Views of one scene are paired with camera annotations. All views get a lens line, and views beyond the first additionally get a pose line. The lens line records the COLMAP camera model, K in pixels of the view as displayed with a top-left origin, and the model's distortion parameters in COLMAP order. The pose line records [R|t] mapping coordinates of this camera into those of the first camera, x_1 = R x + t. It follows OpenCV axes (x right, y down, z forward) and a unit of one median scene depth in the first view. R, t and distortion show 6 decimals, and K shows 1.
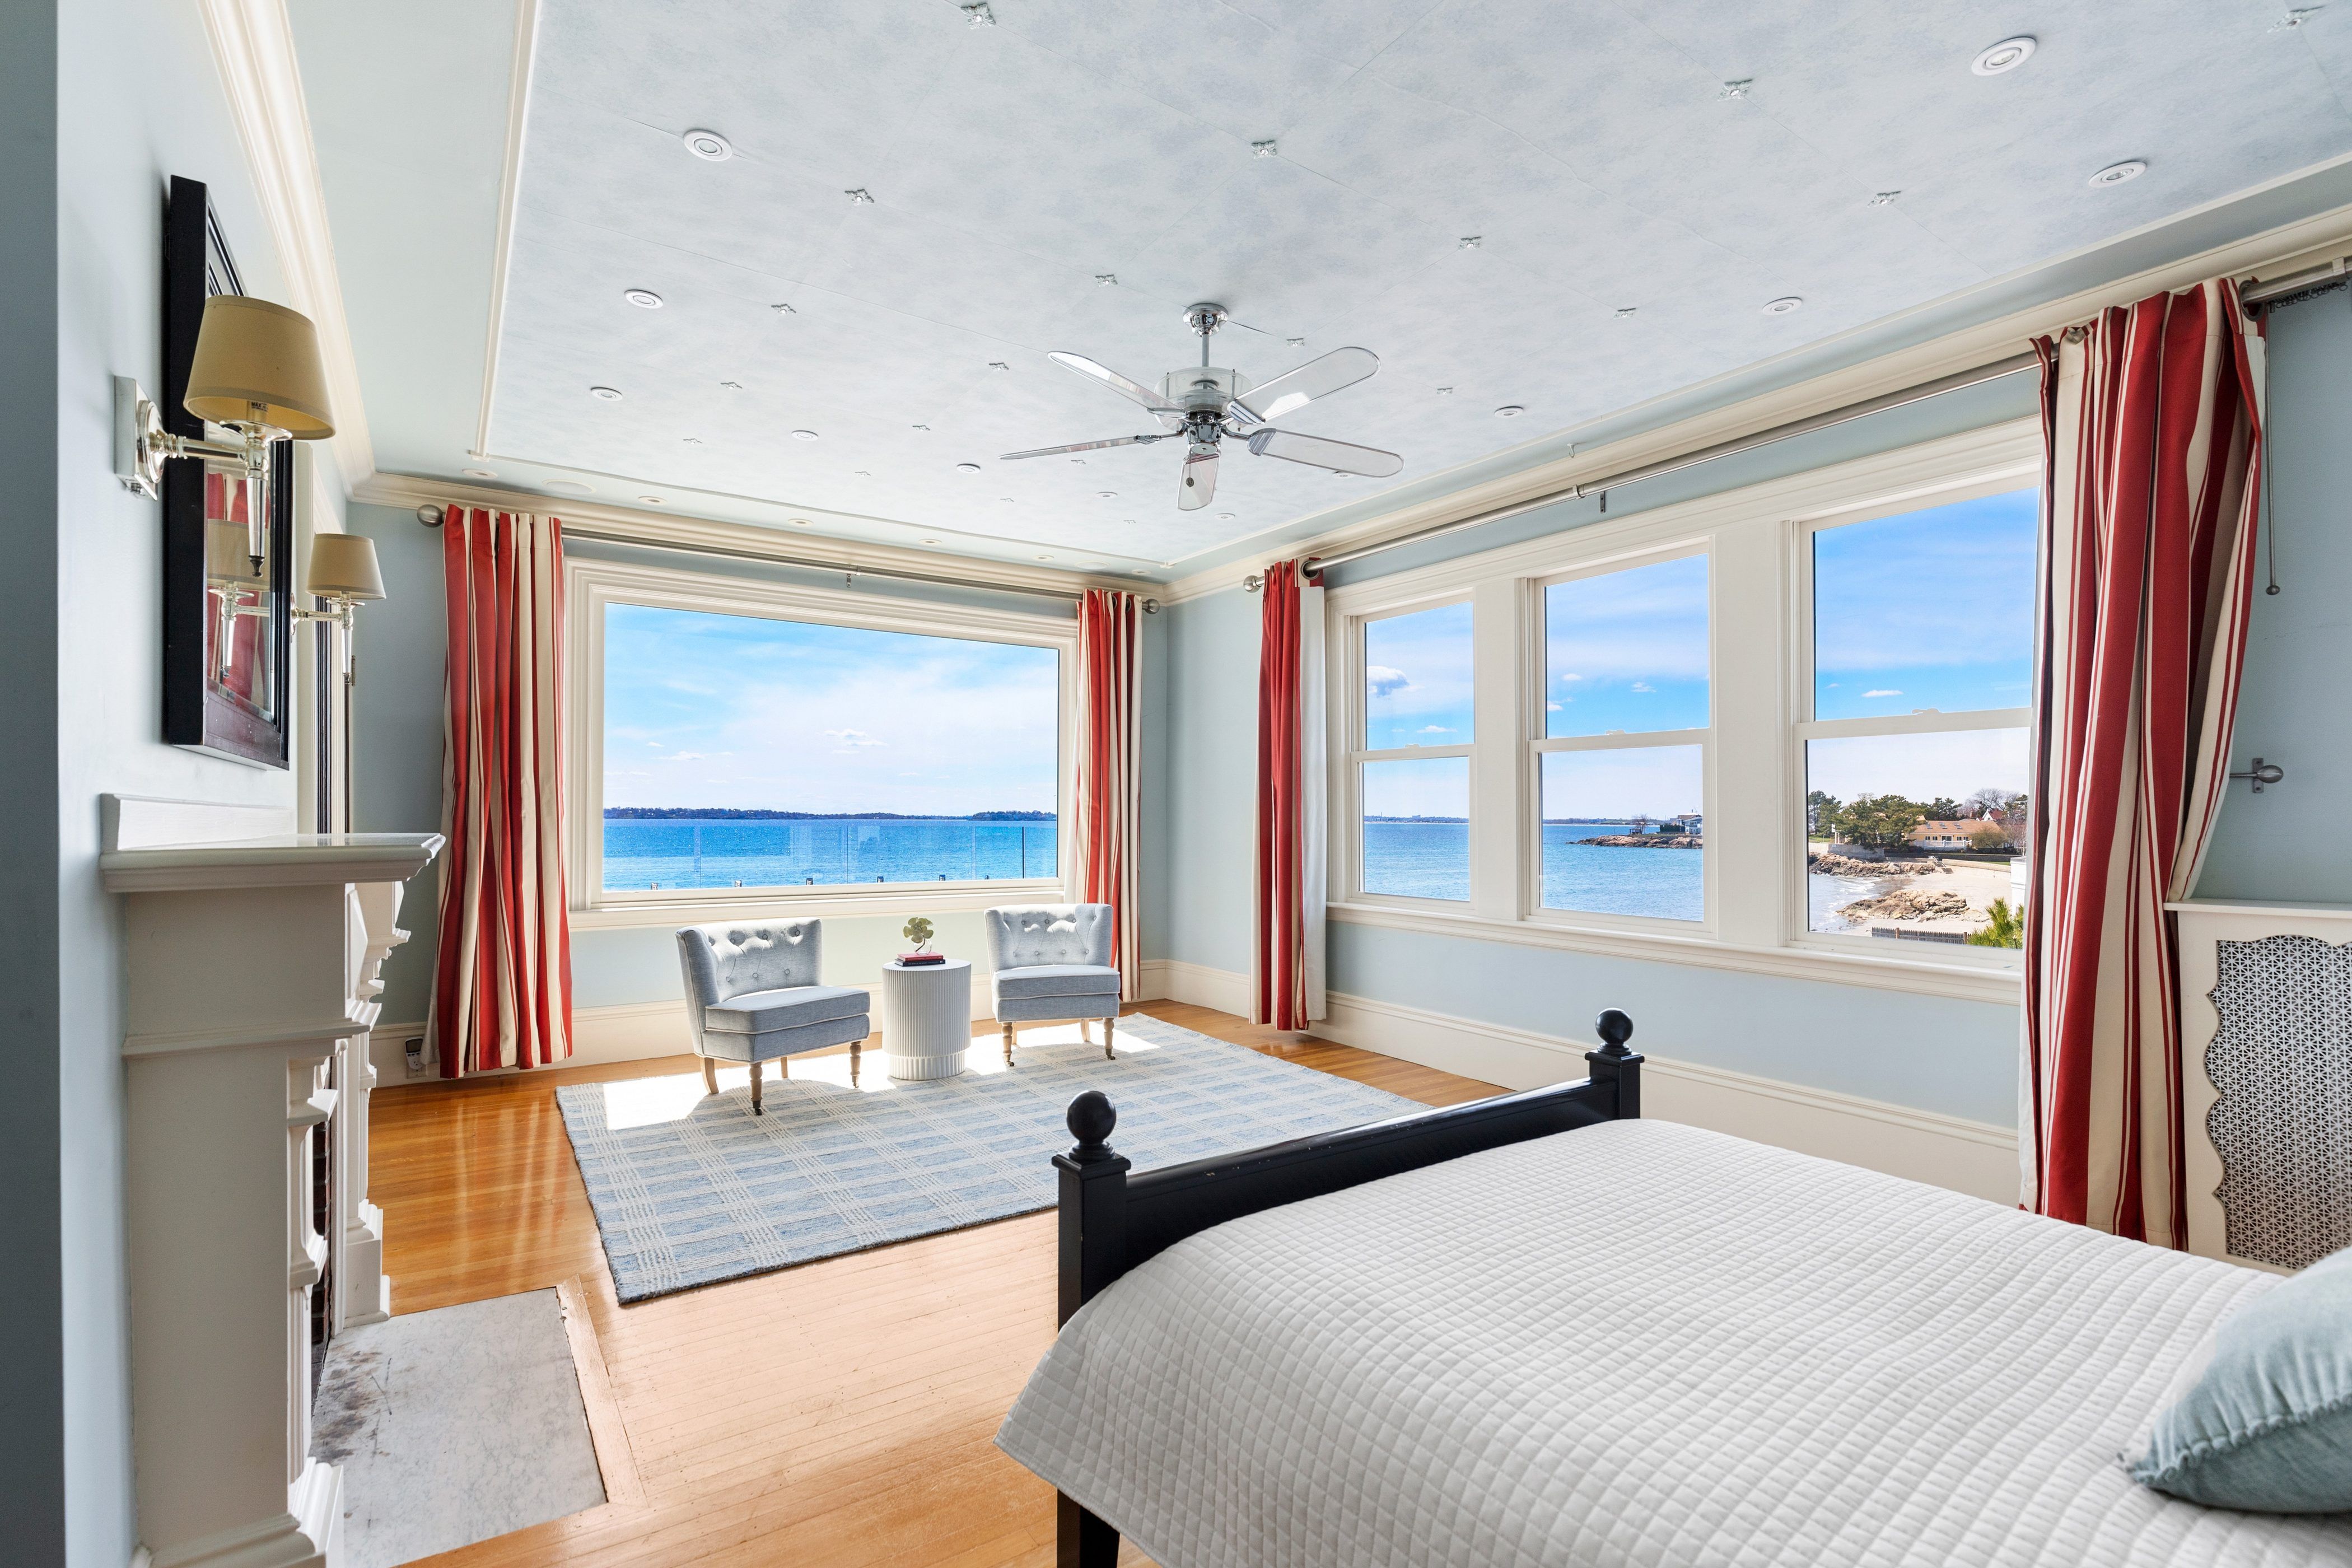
lens RADIAL K [[1062.1, 0, 1174.6], [0, 1062.1, 801.9], [0, 0, 1]] dist [0.005886, -0.001003]
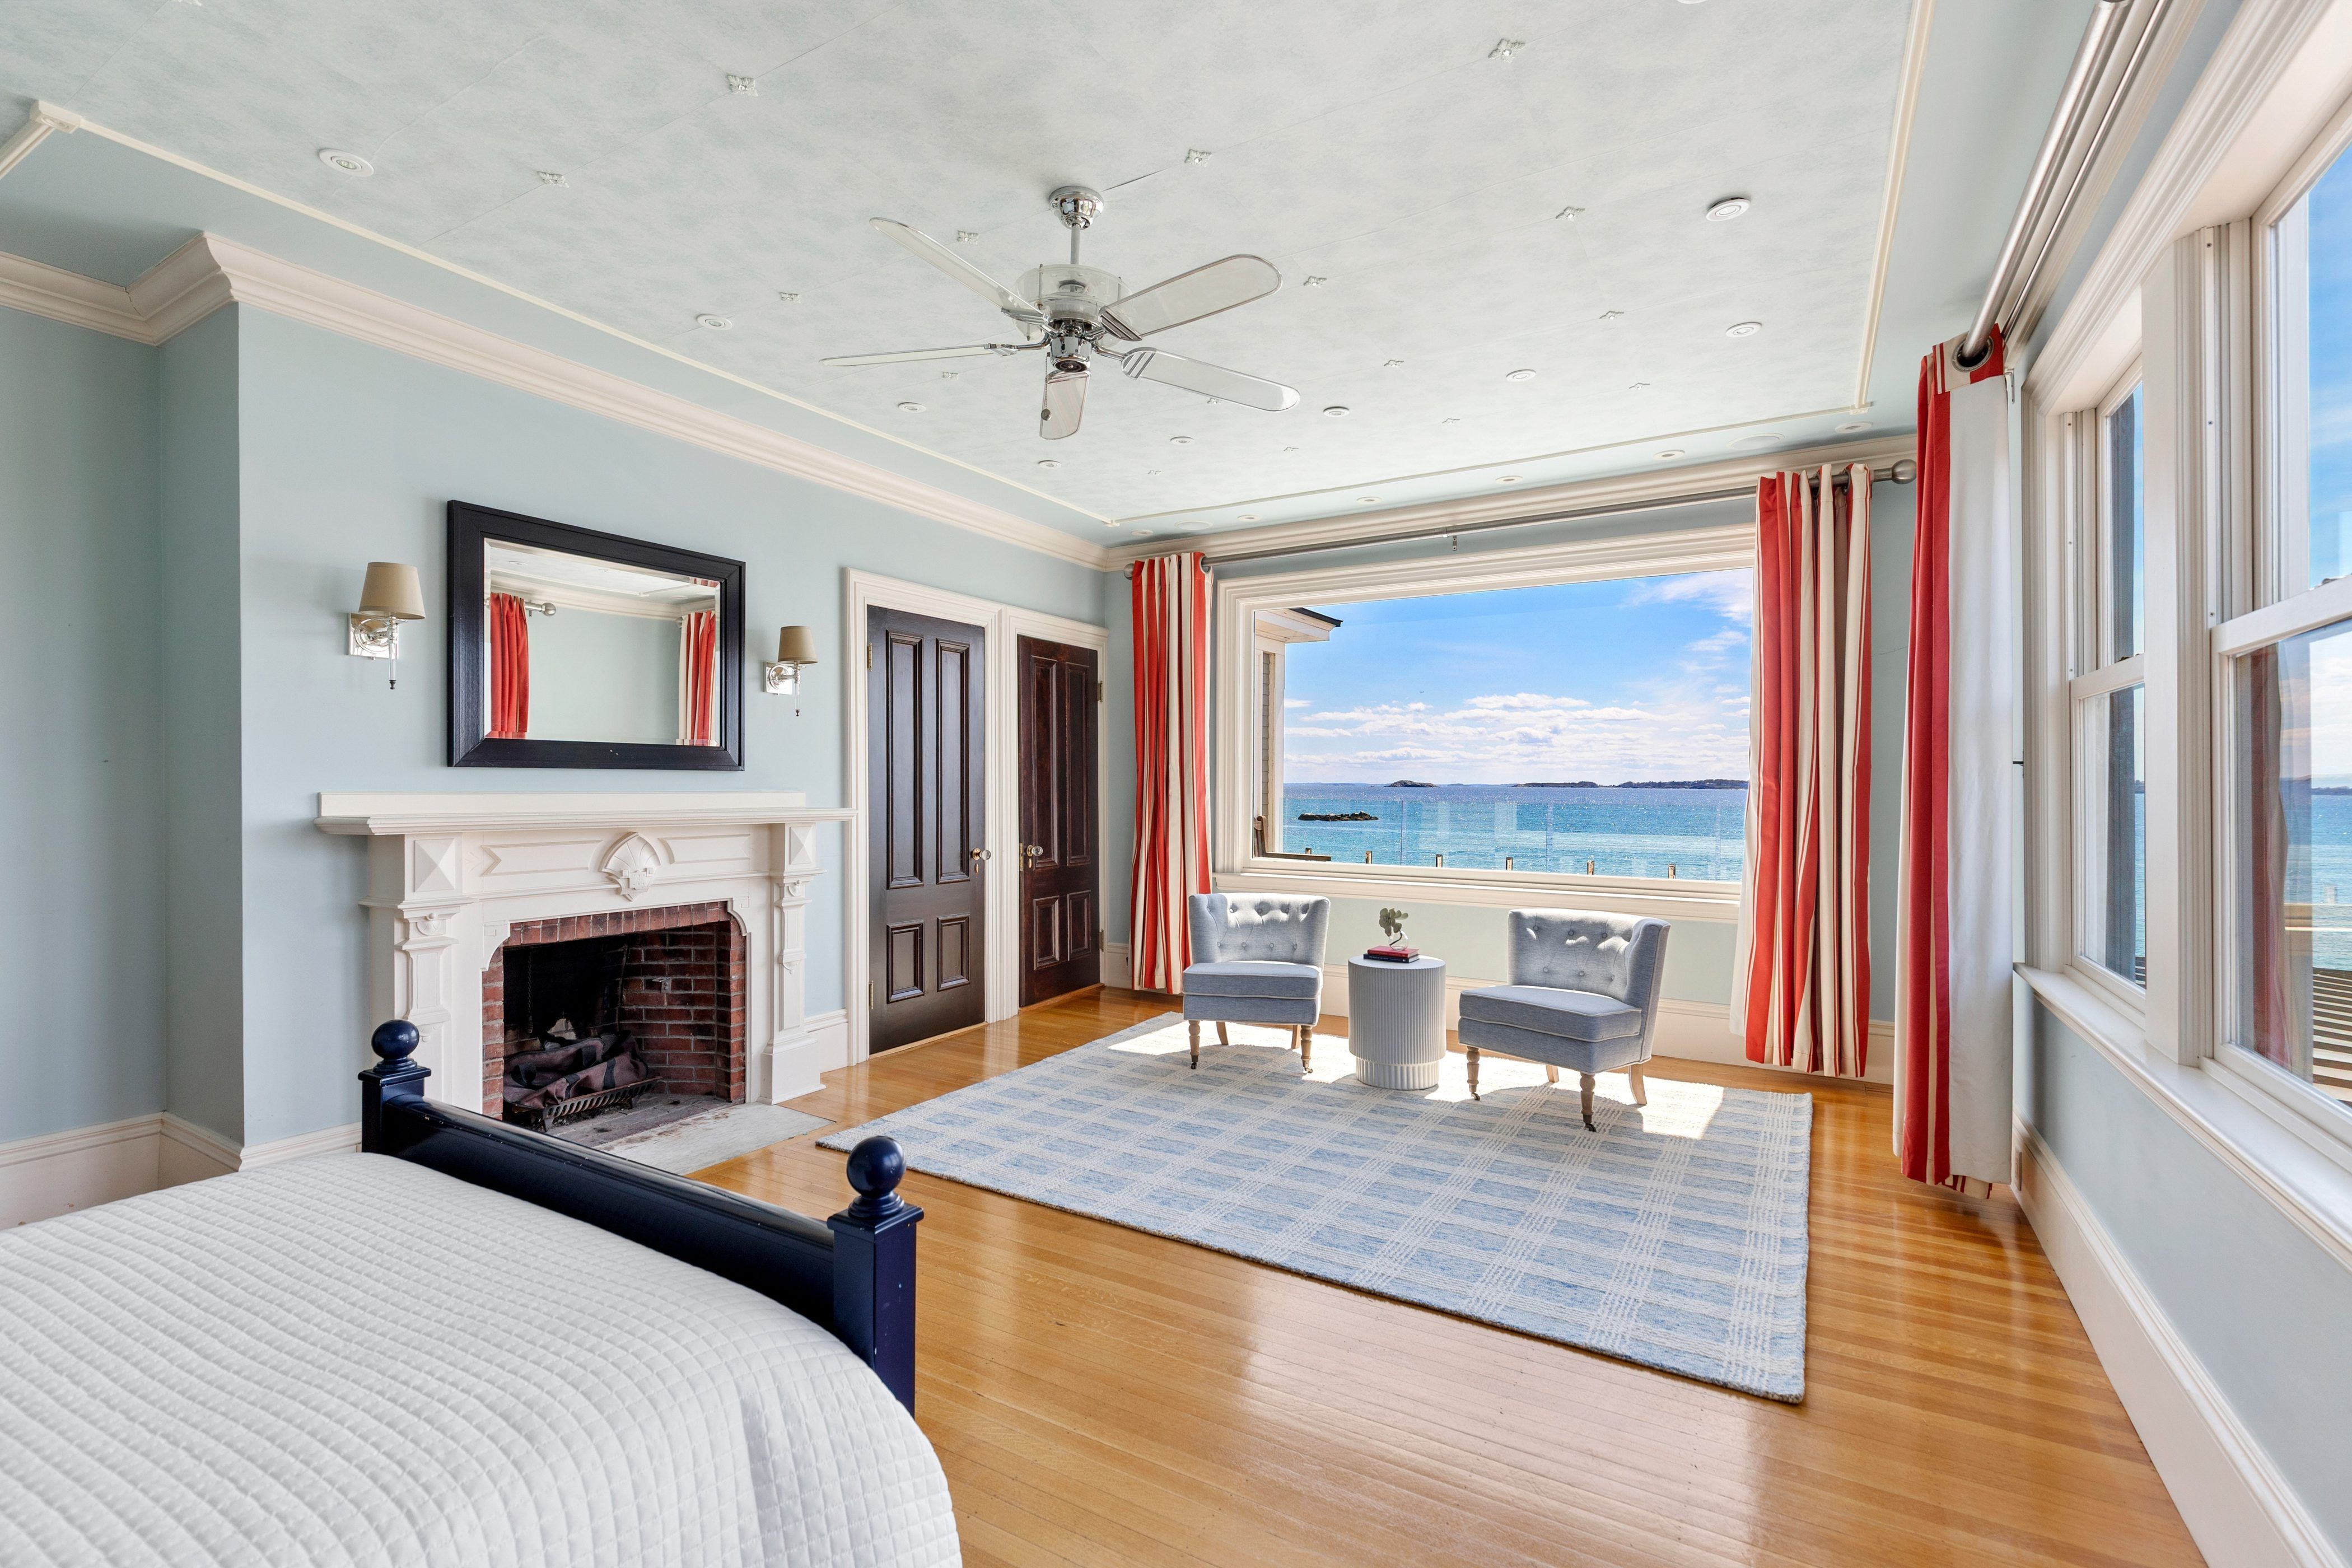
lens RADIAL K [[1062.1, 0, 1175.3], [0, 1062.1, 783.5], [0, 0, 1]] dist [0.005886, -0.001003]
pose [[0.420319, -0.000877, -0.907376, 0.525849], [0.010328, 0.999939, 0.003818, -0.004109], [0.907317, -0.010976, 0.420303, 0.461340]]
